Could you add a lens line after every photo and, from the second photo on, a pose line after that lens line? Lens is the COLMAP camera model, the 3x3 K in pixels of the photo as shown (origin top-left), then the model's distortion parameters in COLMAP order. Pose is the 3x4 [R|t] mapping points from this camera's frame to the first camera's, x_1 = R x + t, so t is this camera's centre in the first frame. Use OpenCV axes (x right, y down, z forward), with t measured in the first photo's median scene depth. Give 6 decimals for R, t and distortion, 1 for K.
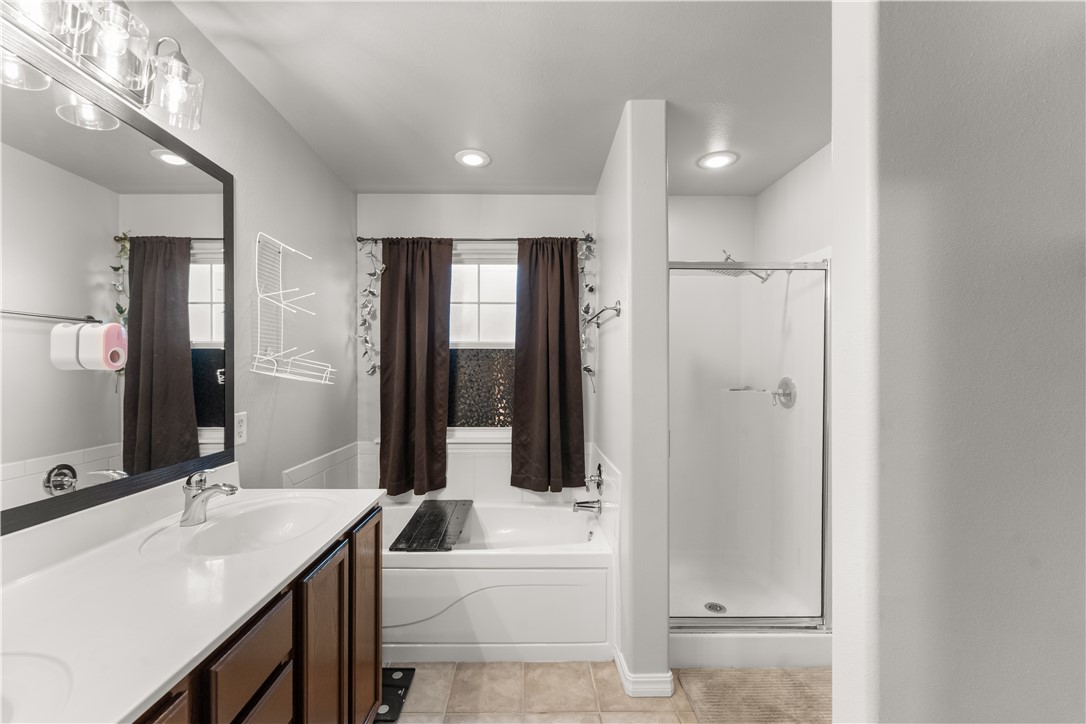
lens RADIAL K [[439.0, 0, 536.9], [0, 439.0, 369.0], [0, 0, 1]] dist [-0.002013, -0.000609]
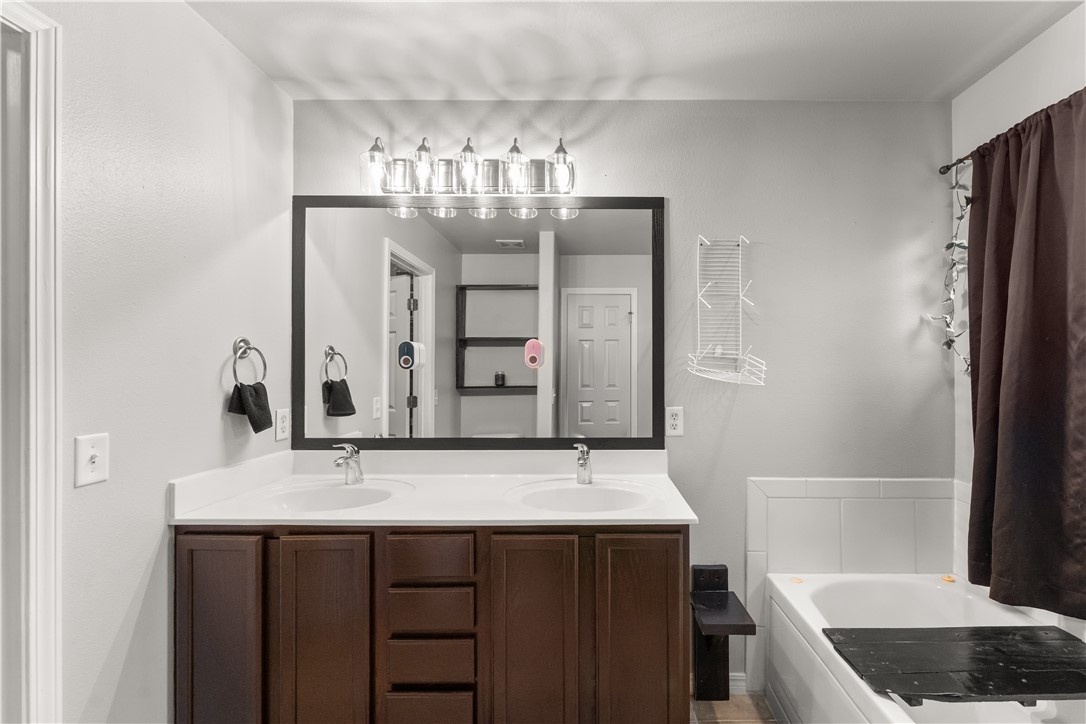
lens RADIAL K [[439.0, 0, 540.2], [0, 439.0, 362.2], [0, 0, 1]] dist [-0.002013, -0.000609]
pose [[-0.025265, -0.012378, -0.999604, 0.381239], [0.001088, 0.999922, -0.012409, -0.000111], [0.999680, -0.001401, -0.025249, 0.601634]]
